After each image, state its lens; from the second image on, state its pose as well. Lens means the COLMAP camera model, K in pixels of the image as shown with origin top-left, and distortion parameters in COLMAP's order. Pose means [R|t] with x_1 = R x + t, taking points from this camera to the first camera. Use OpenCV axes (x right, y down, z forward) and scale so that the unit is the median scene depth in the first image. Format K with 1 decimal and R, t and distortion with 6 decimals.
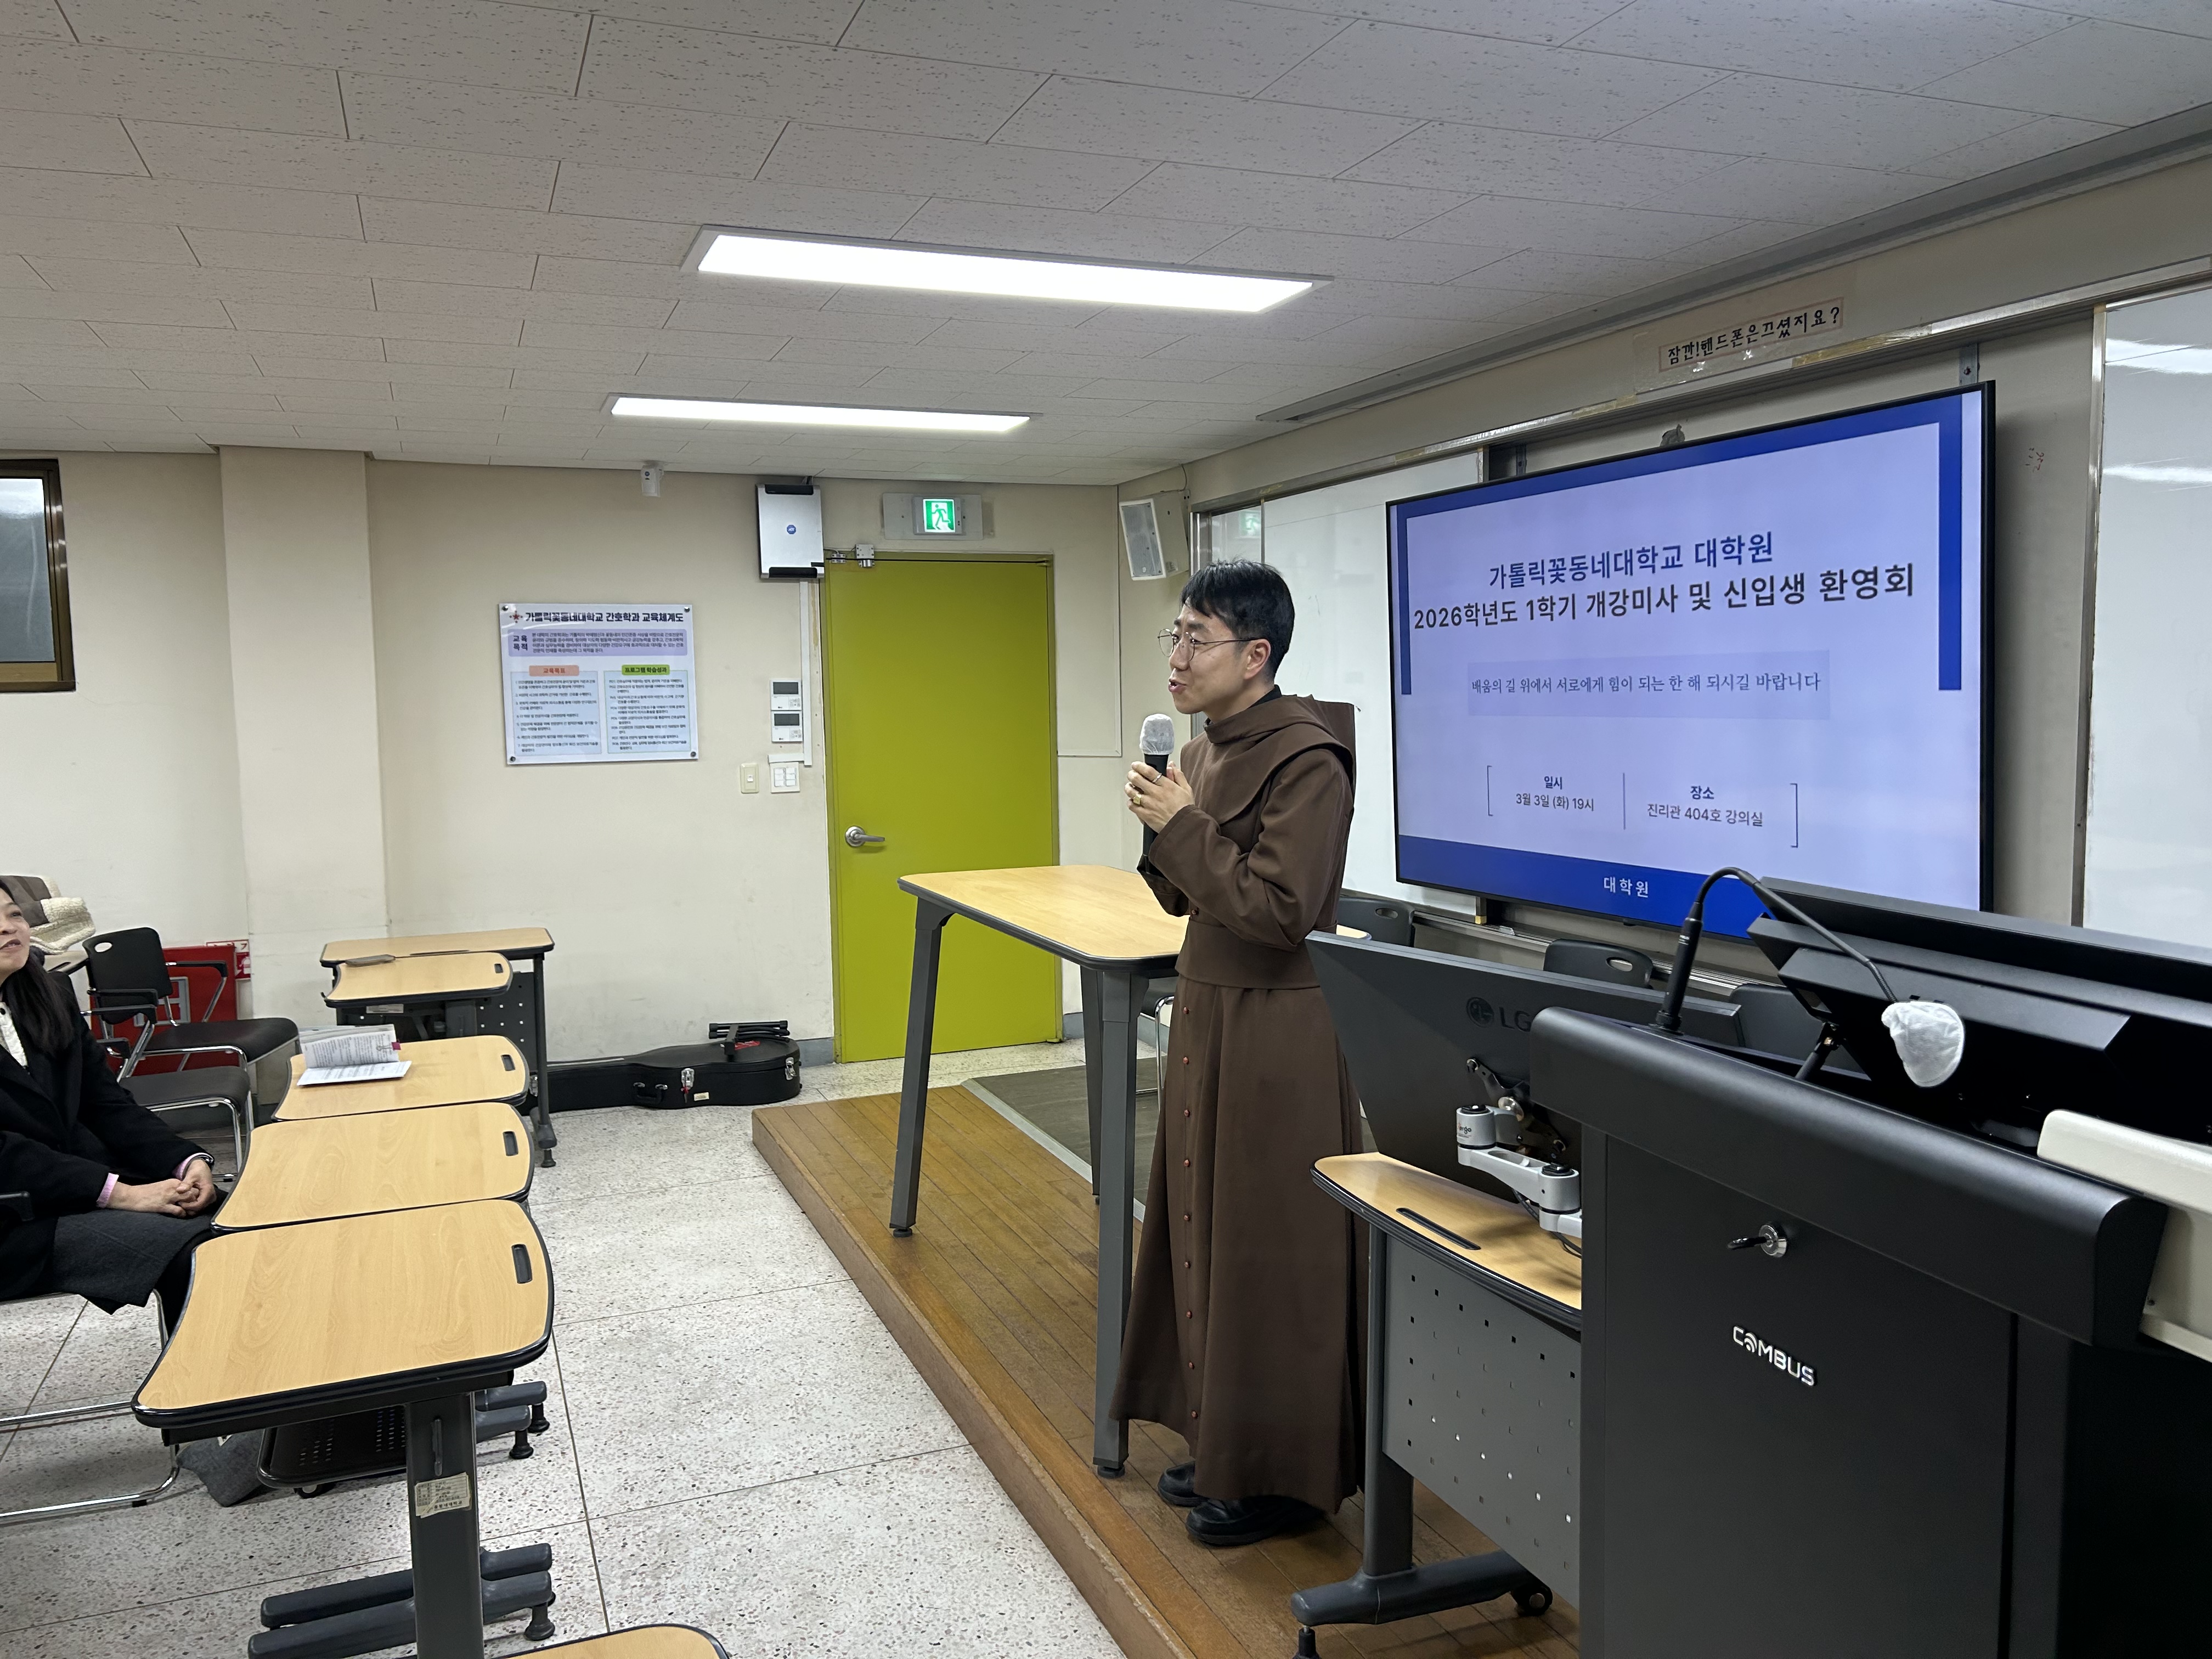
lens RADIAL K [[1671.4, 0, 1105.6], [0, 1671.4, 834.4], [0, 0, 1]] dist [0.060209, -0.068664]
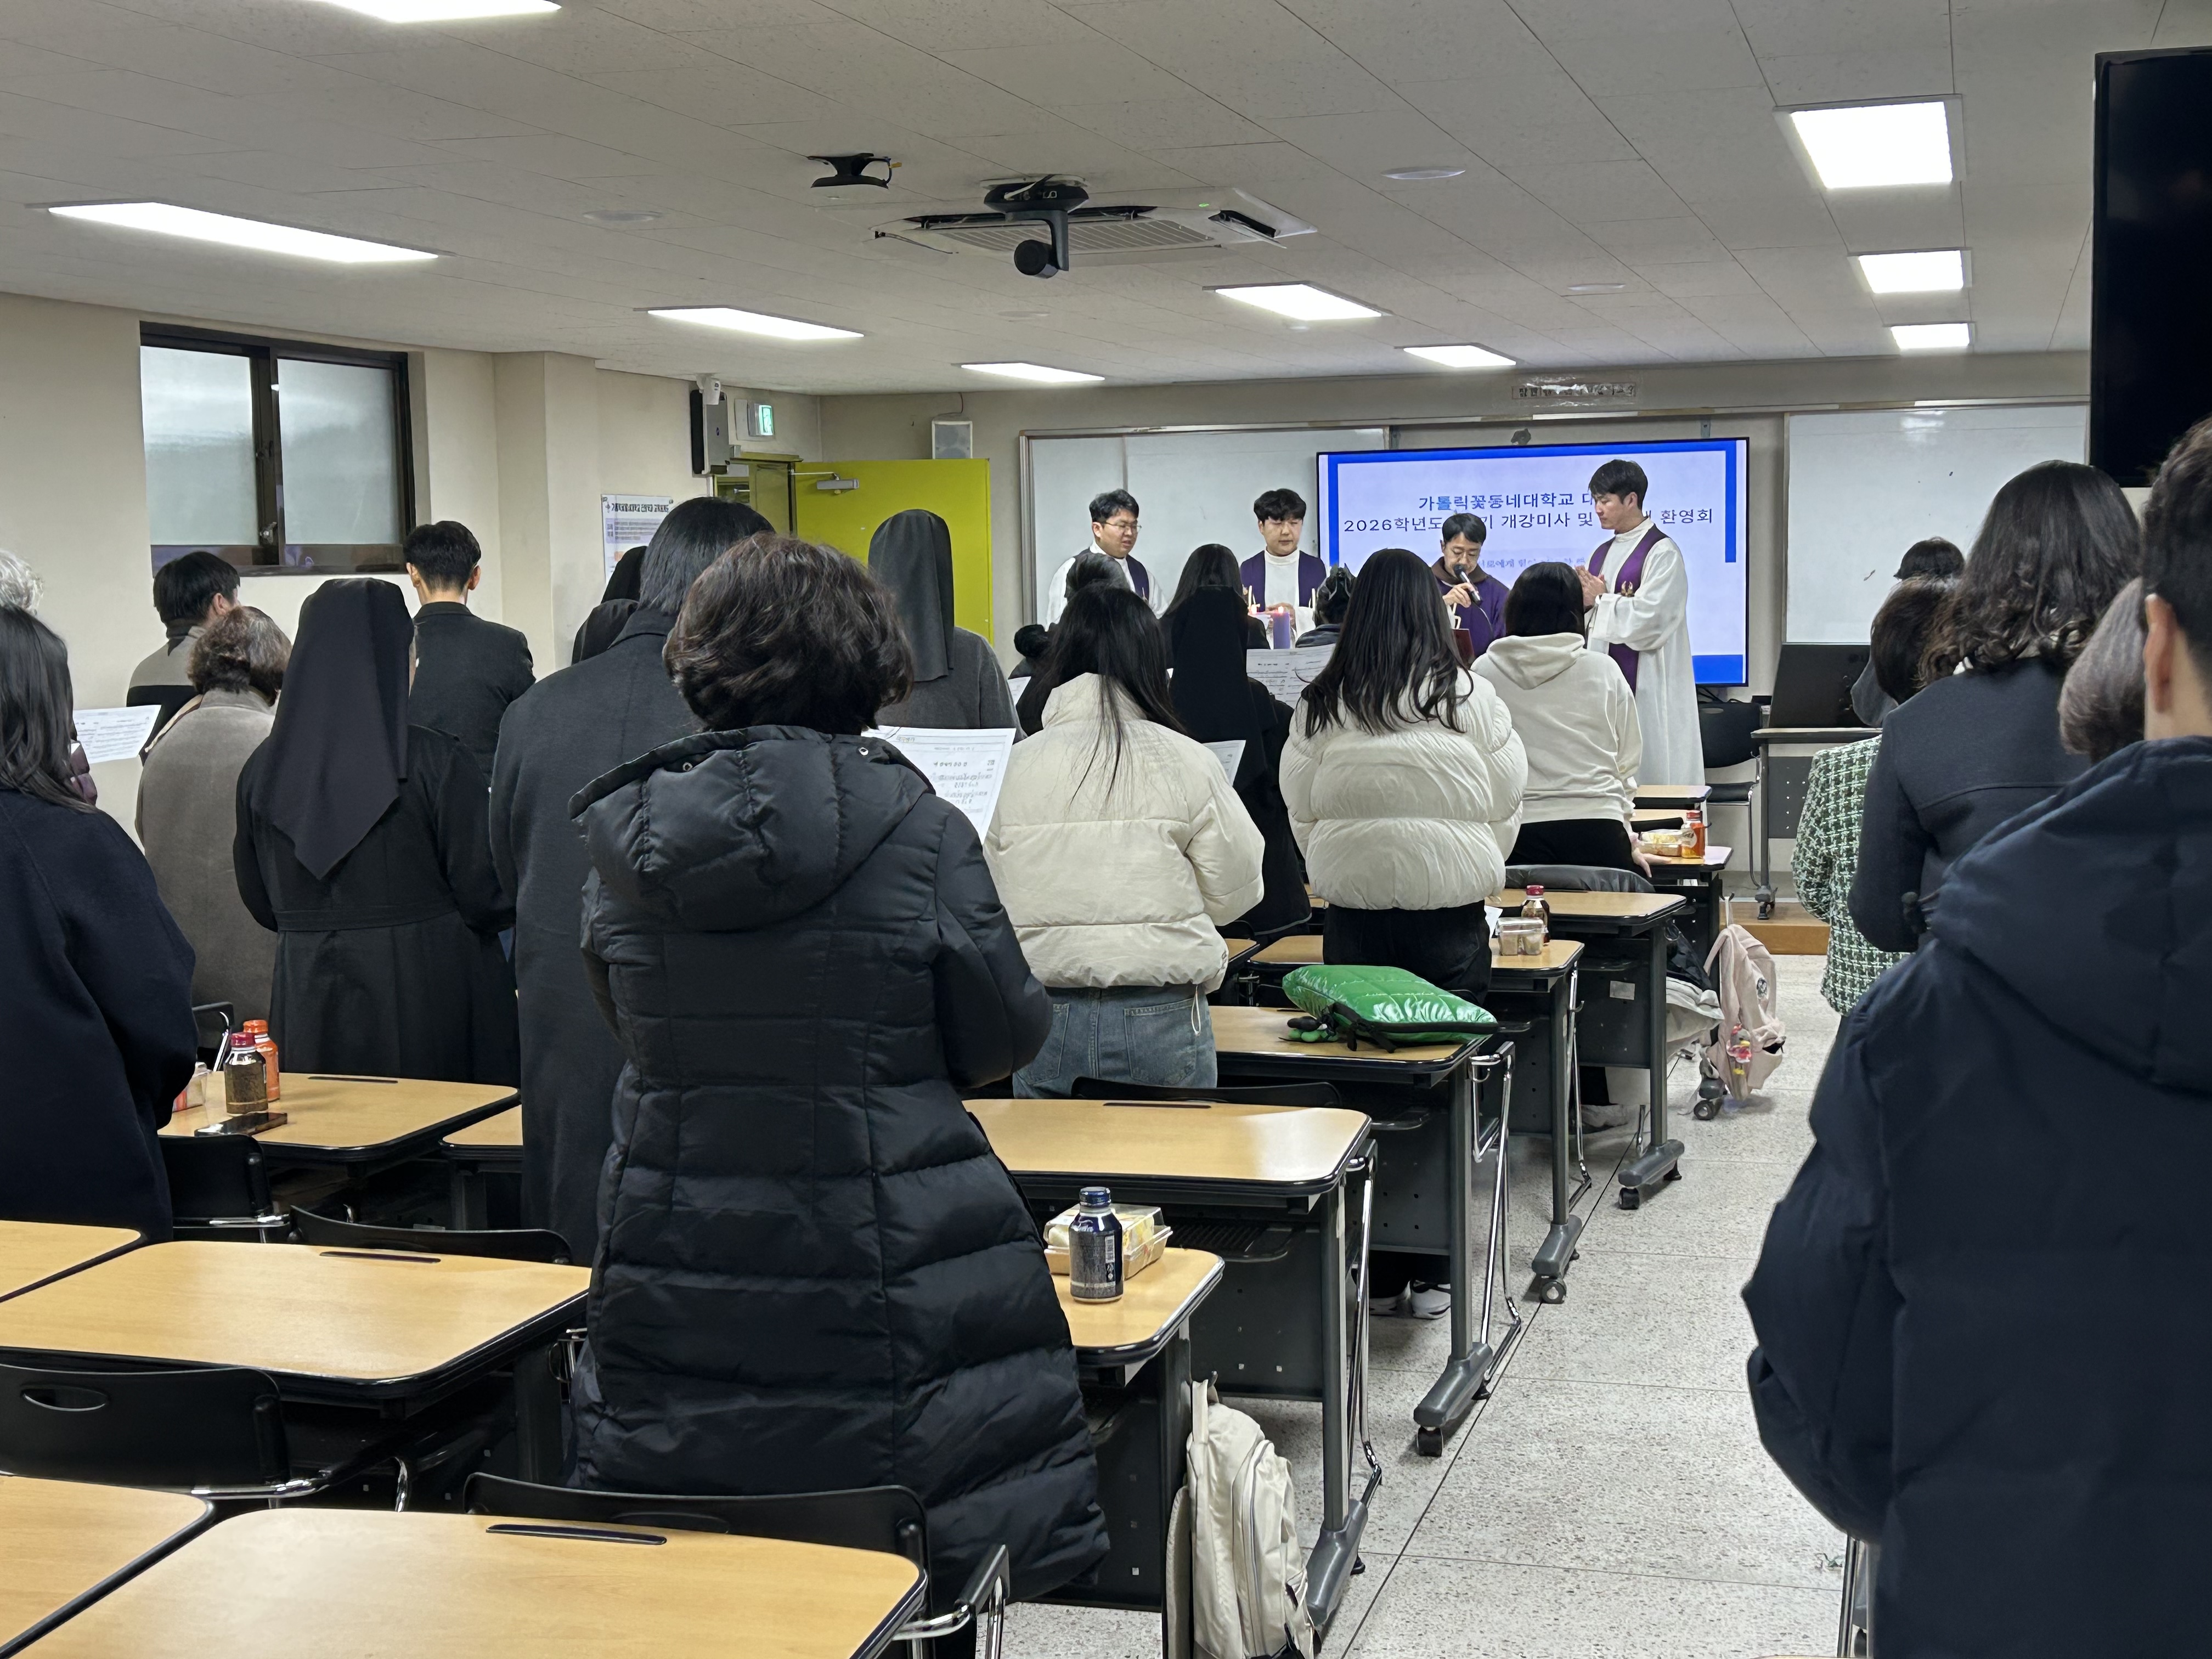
lens RADIAL K [[3129.2, 0, 1100.5], [0, 3129.2, 831.9], [0, 0, 1]] dist [0.107981, 0.000000]
pose [[0.605797, -0.064484, 0.793002, -2.579694], [0.079249, 0.996644, 0.020503, 0.092445], [-0.791663, 0.050424, 0.608874, -0.694052]]
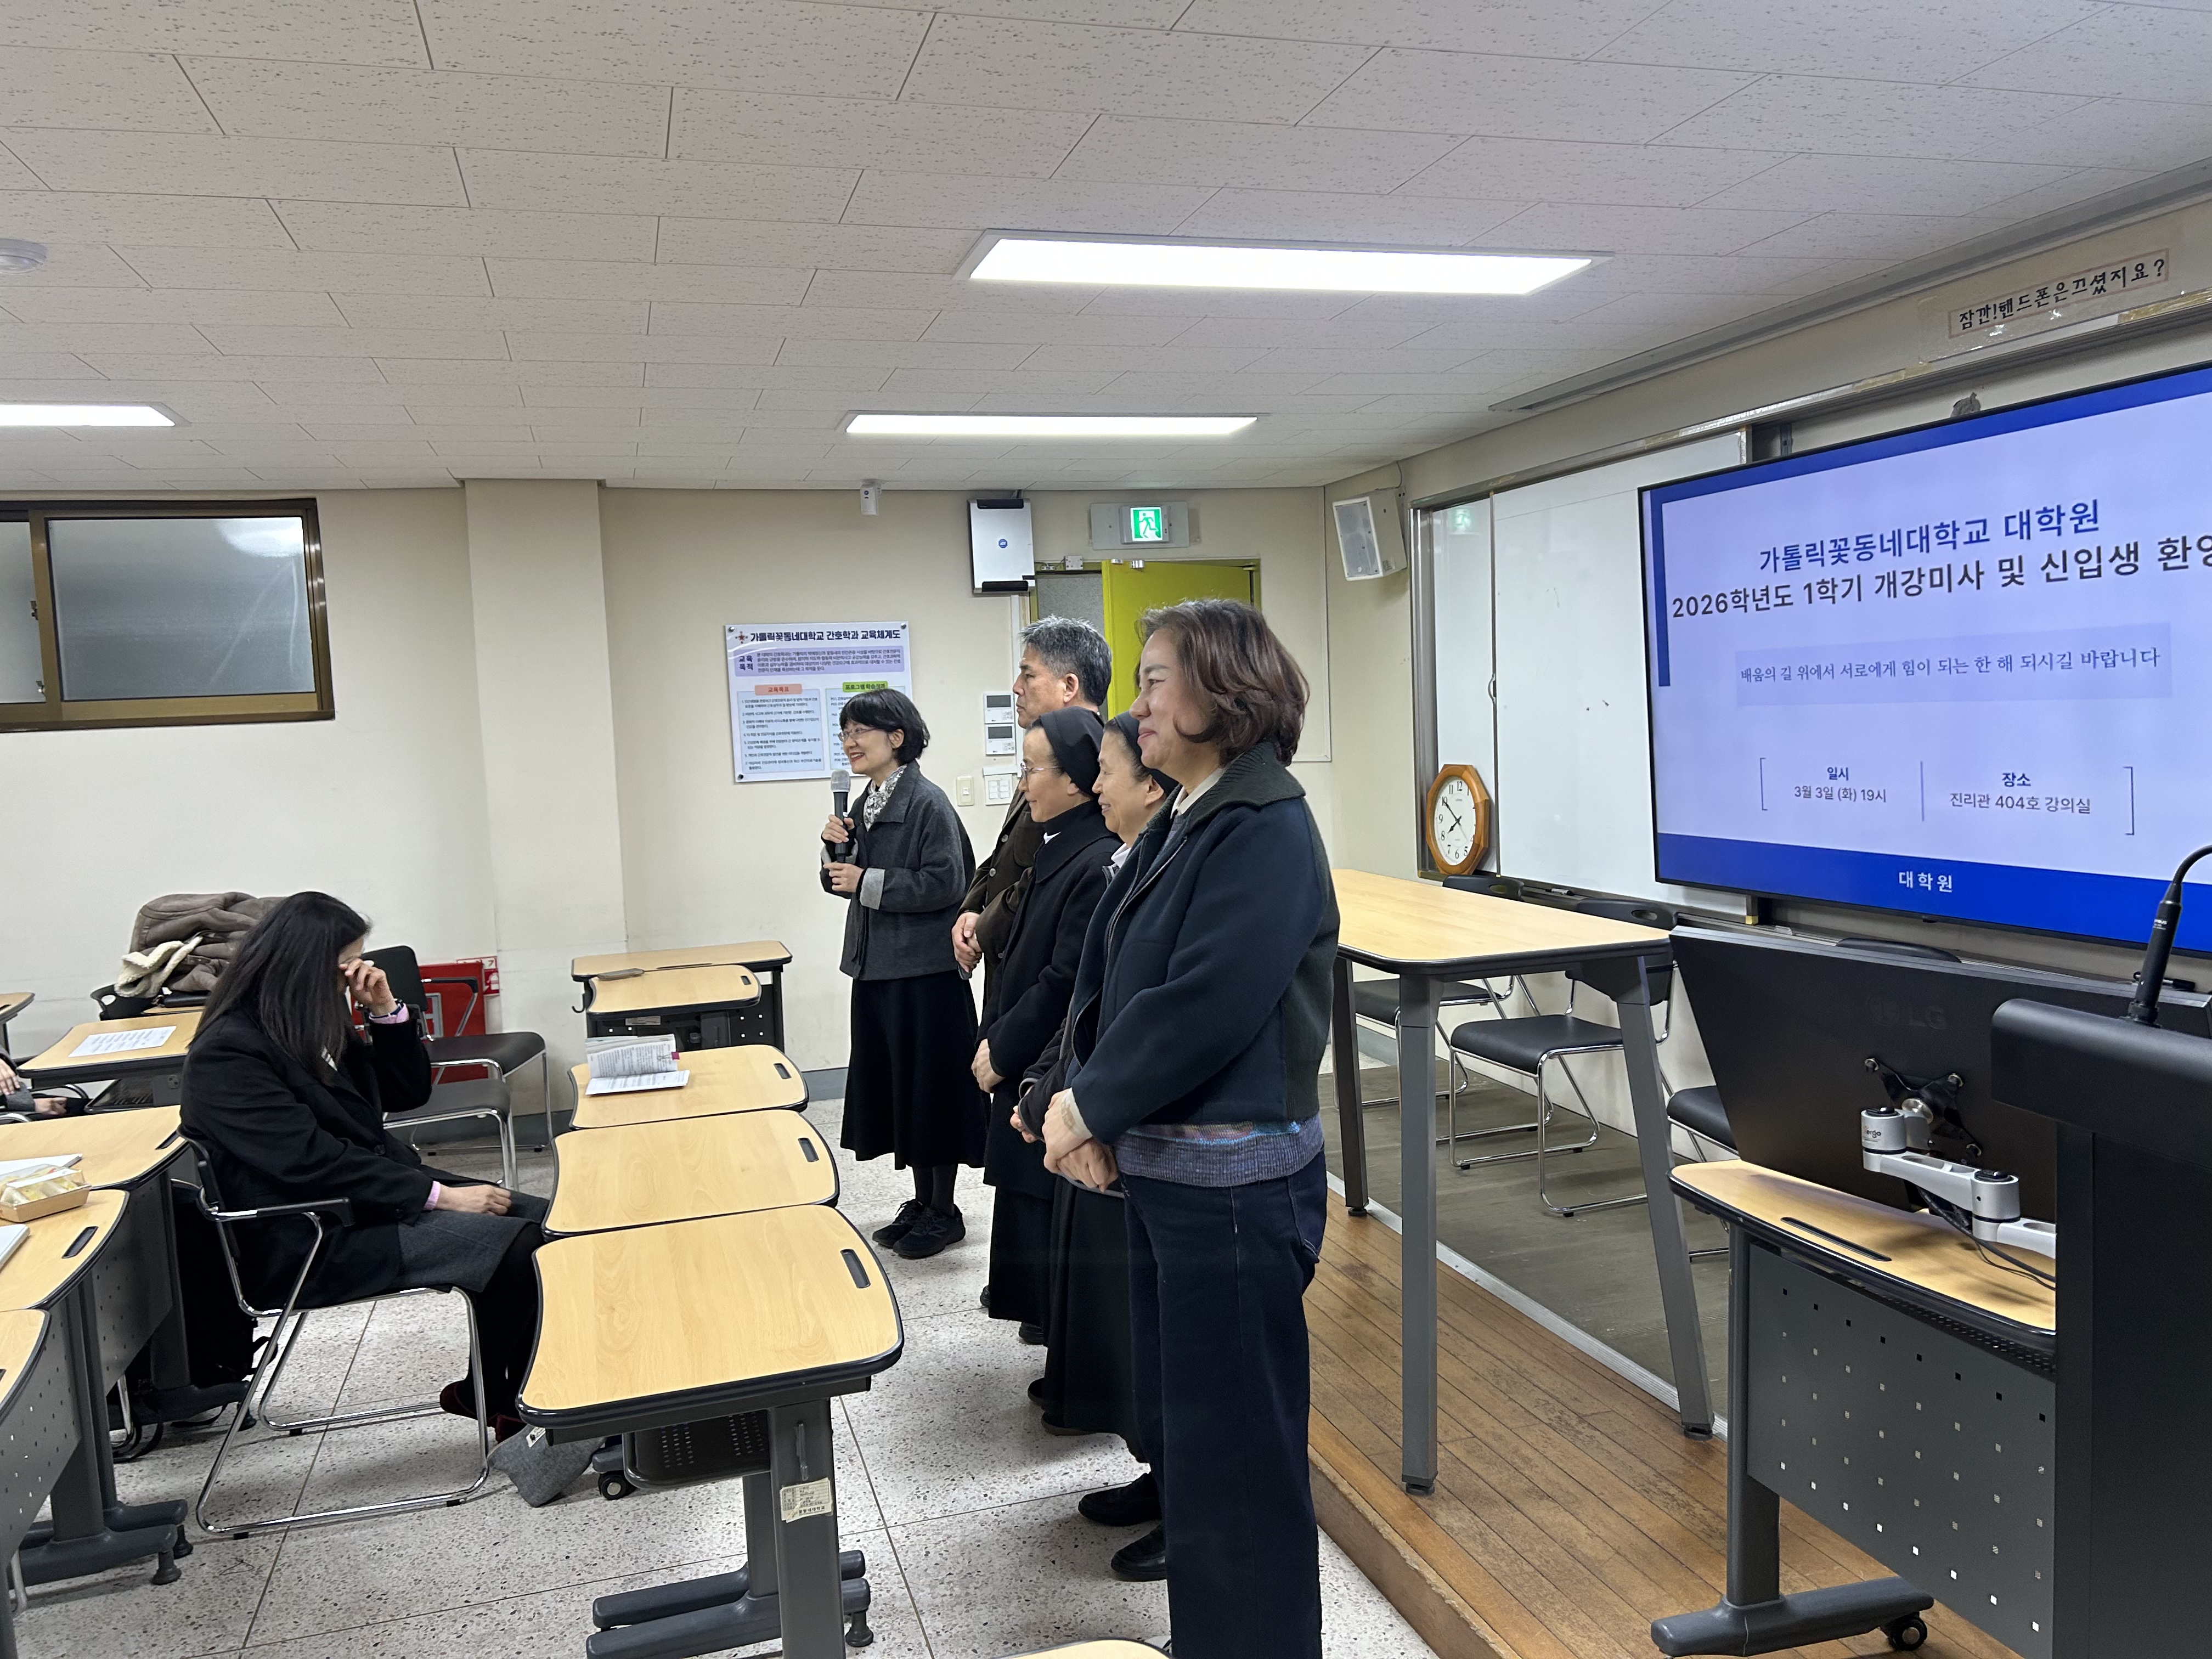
lens RADIAL K [[1671.4, 0, 1103.9], [0, 1671.4, 839.8], [0, 0, 1]] dist [0.060209, -0.068664]
pose [[0.995802, -0.017940, -0.089759, -0.060737], [0.017466, 0.999829, -0.006059, 0.004918], [0.089852, 0.004465, 0.995945, 0.010390]]
